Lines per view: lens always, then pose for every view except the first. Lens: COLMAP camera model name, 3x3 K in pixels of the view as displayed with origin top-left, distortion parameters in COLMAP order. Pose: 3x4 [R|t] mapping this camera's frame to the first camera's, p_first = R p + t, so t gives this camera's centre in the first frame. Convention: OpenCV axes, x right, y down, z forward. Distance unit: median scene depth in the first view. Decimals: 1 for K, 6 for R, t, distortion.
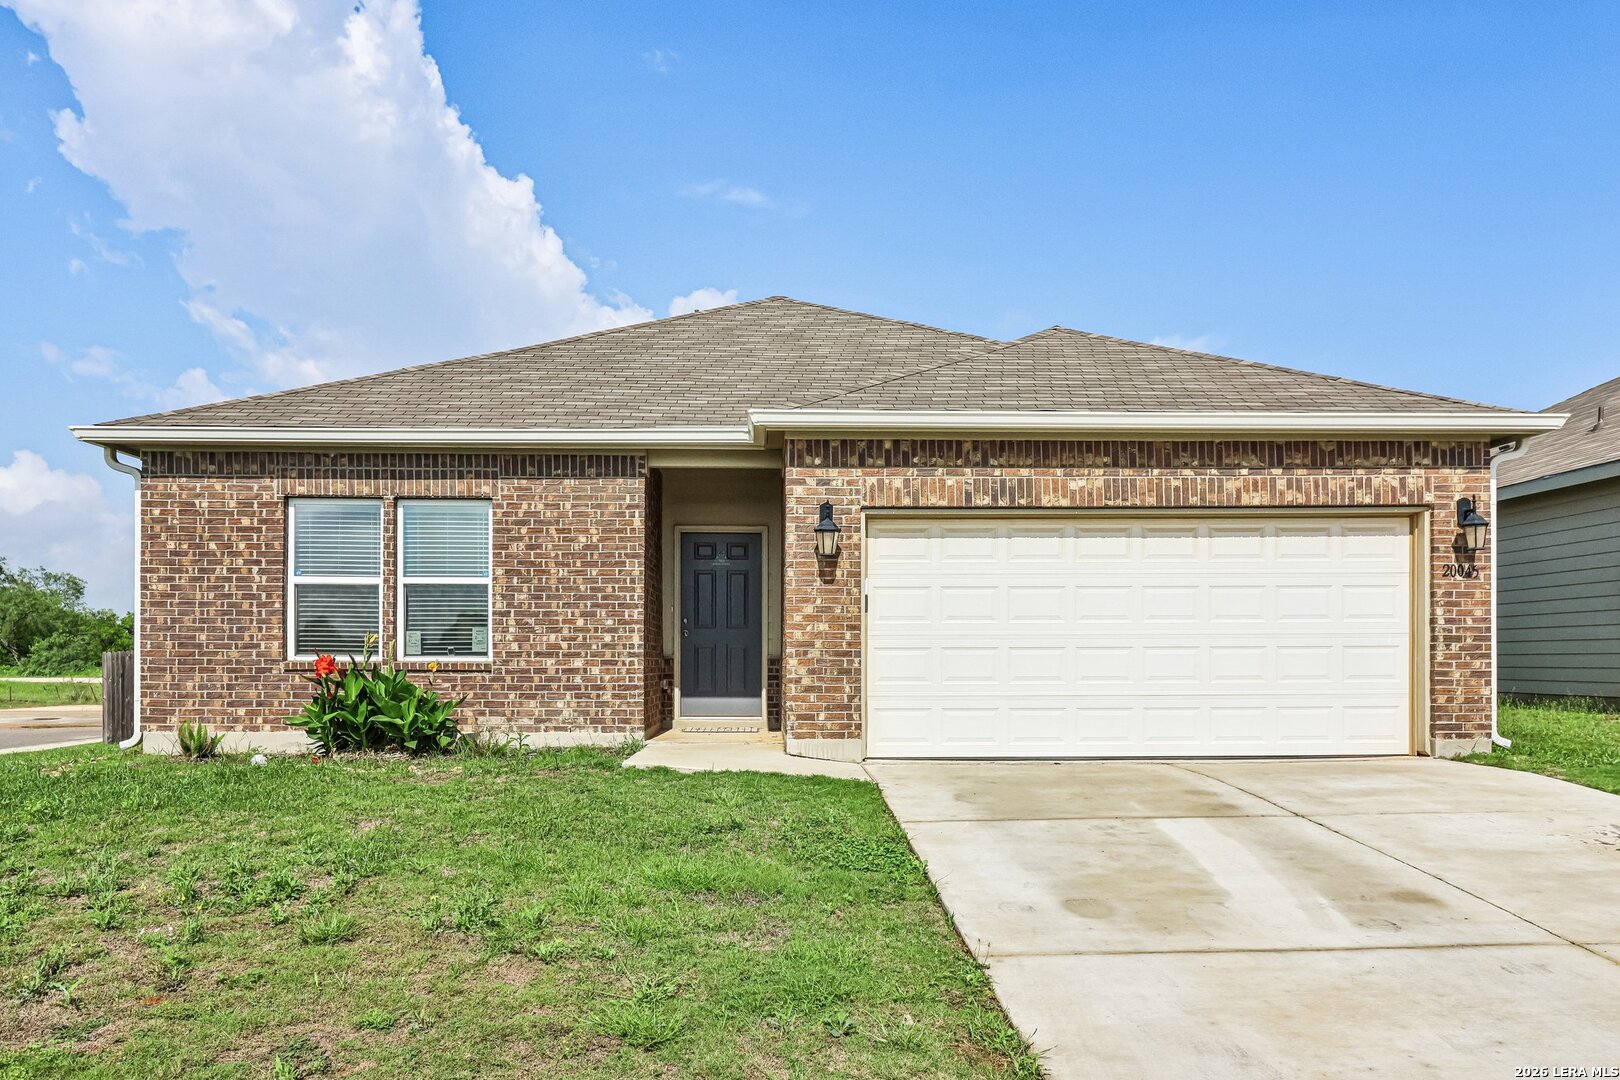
lens RADIAL K [[1178.5, 0, 821.9], [0, 1178.5, 587.0], [0, 0, 1]] dist [-0.005348, 0.003862]
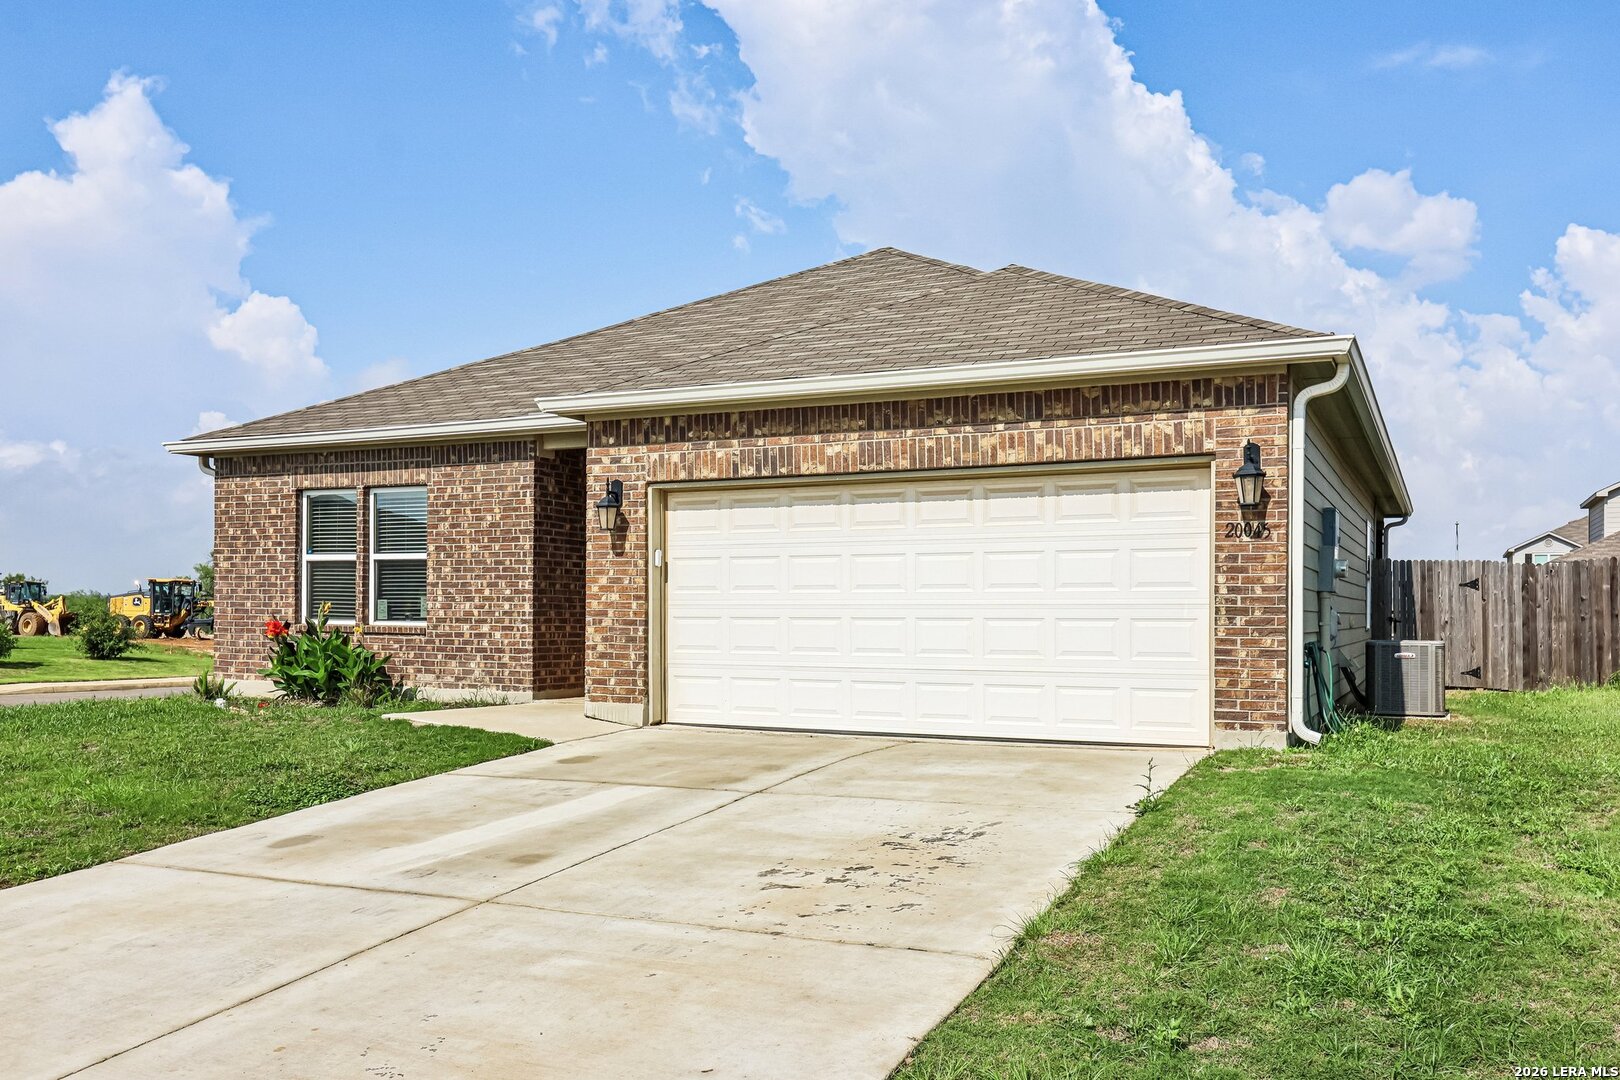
lens RADIAL K [[1289.6, 0, 795.5], [0, 1289.6, 558.2], [0, 0, 1]] dist [-0.005880, 0.001649]
pose [[0.895973, -0.013499, -0.443903, 0.658577], [0.019115, 0.999784, 0.008179, -0.007423], [0.443697, -0.015813, 0.896037, 0.032630]]
